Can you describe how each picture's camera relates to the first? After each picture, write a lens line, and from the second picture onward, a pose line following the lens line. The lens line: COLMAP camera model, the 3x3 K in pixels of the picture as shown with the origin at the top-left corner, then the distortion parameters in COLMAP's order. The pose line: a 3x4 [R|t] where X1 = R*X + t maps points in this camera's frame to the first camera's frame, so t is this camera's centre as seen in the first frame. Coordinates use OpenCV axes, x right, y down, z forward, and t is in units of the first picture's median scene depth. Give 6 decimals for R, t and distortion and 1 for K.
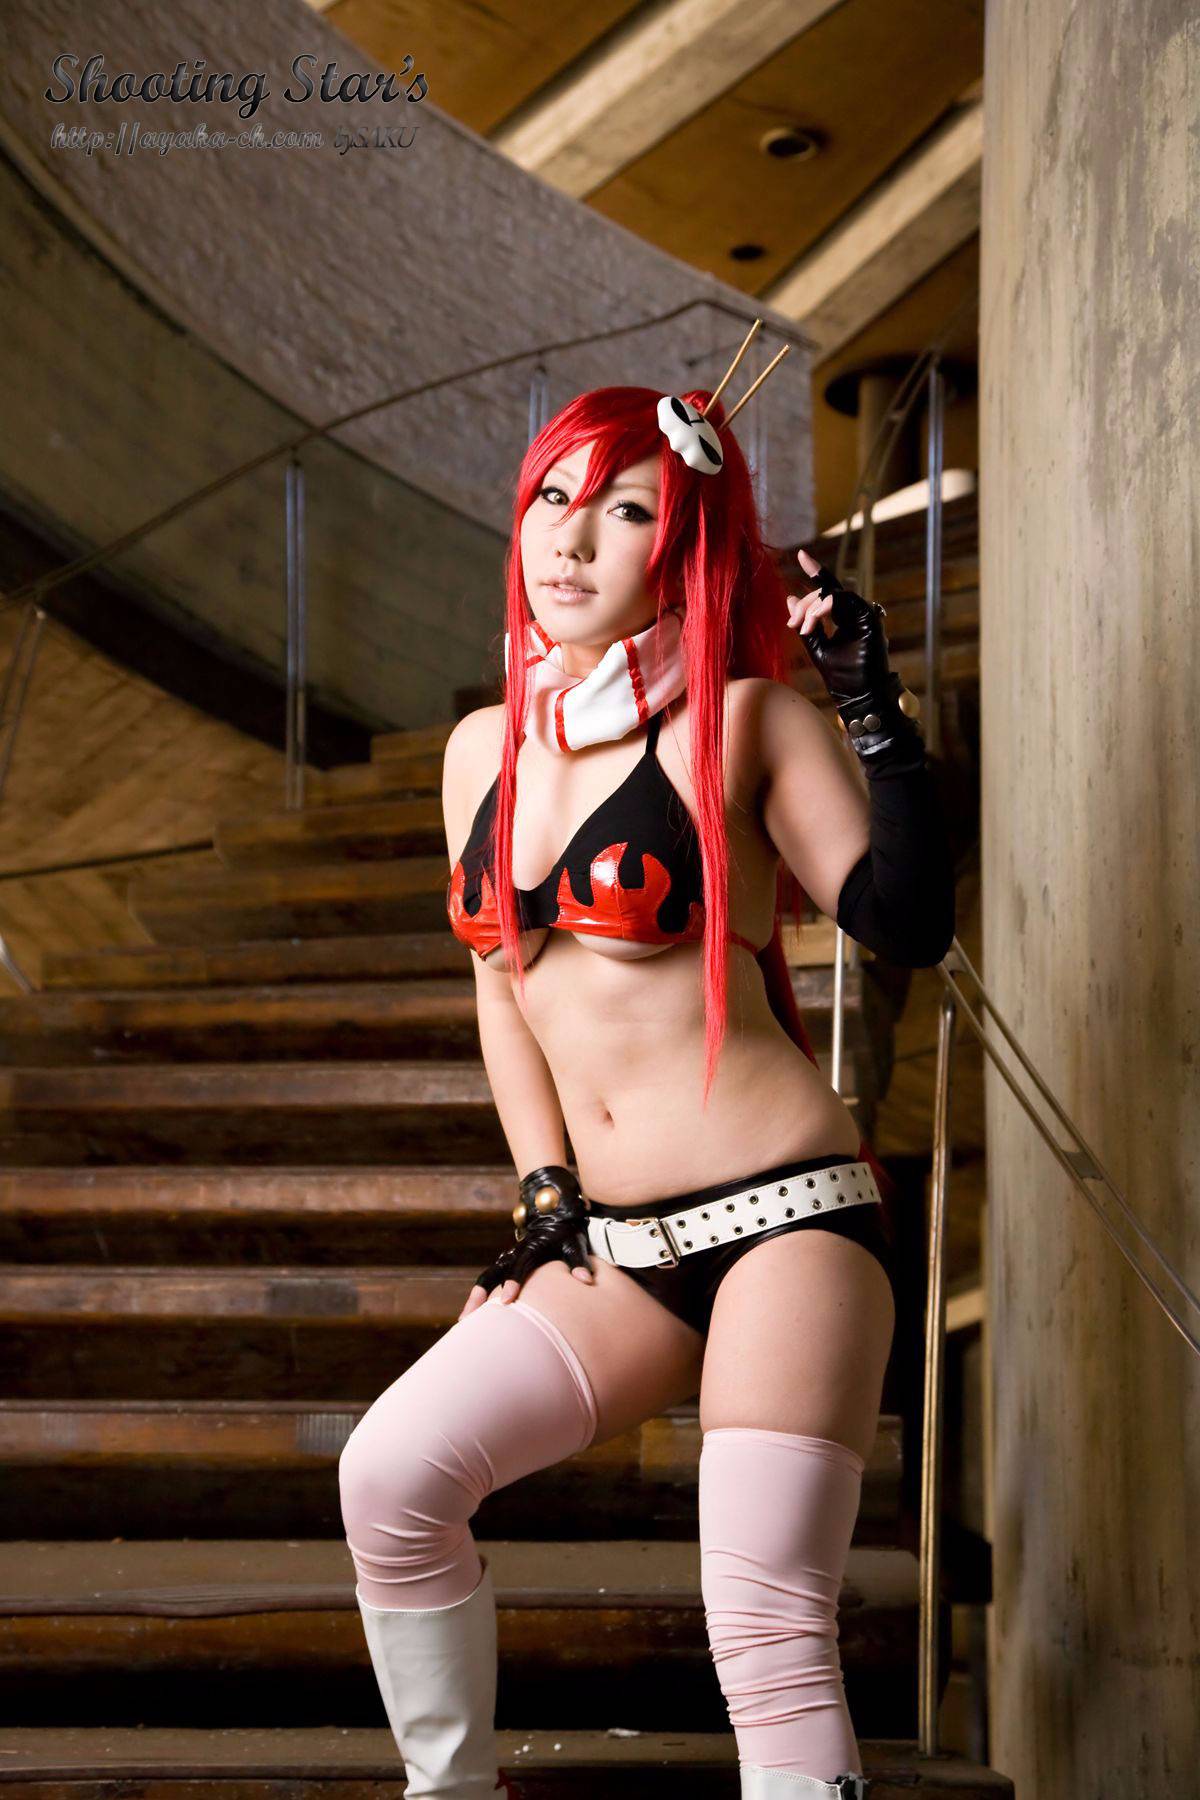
lens RADIAL K [[2894.8, 0, 600.0], [0, 2894.8, 900.0], [0, 0, 1]] dist [0.198348, 0.069948]
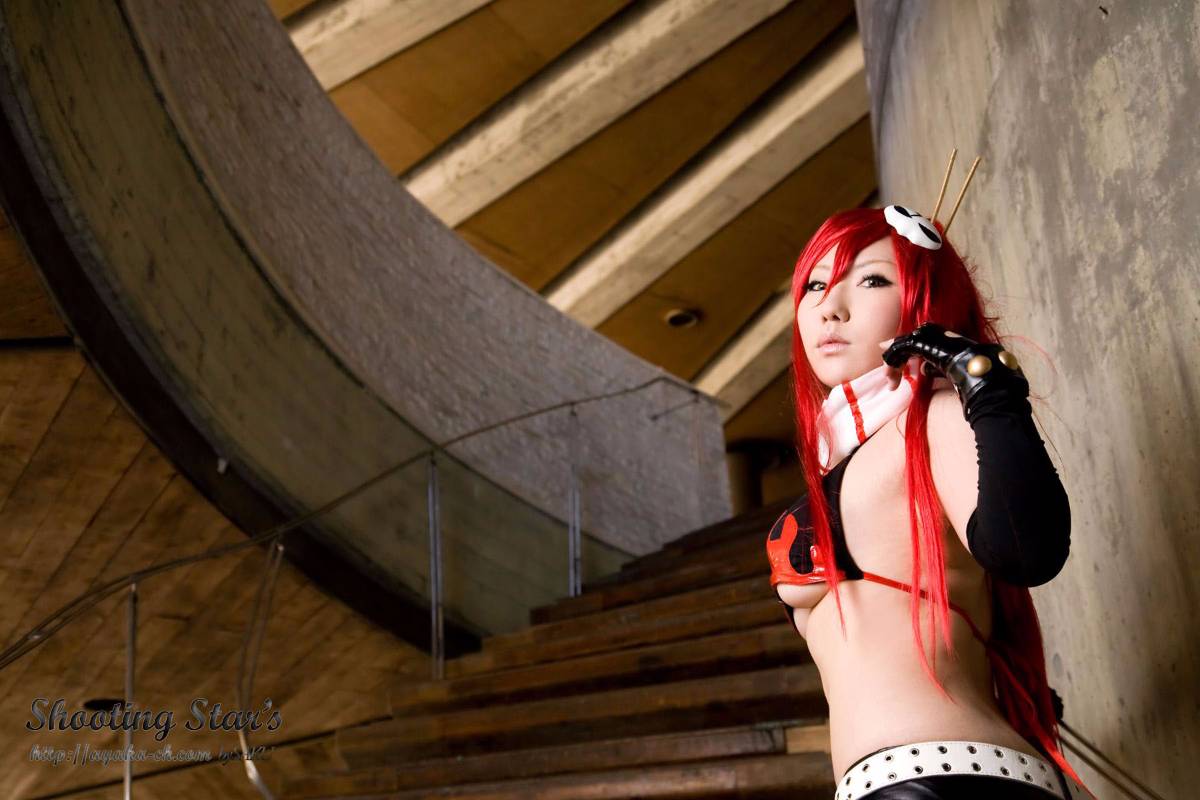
lens RADIAL K [[1632.7, 0, 600.0], [0, 1632.7, 400.0], [0, 0, 1]] dist [0.119542, 0.019238]
pose [[0.998356, -0.037286, 0.043522, -0.073579], [0.046522, 0.970760, -0.235501, 0.042771], [-0.033469, 0.237138, 0.970899, 0.185235]]
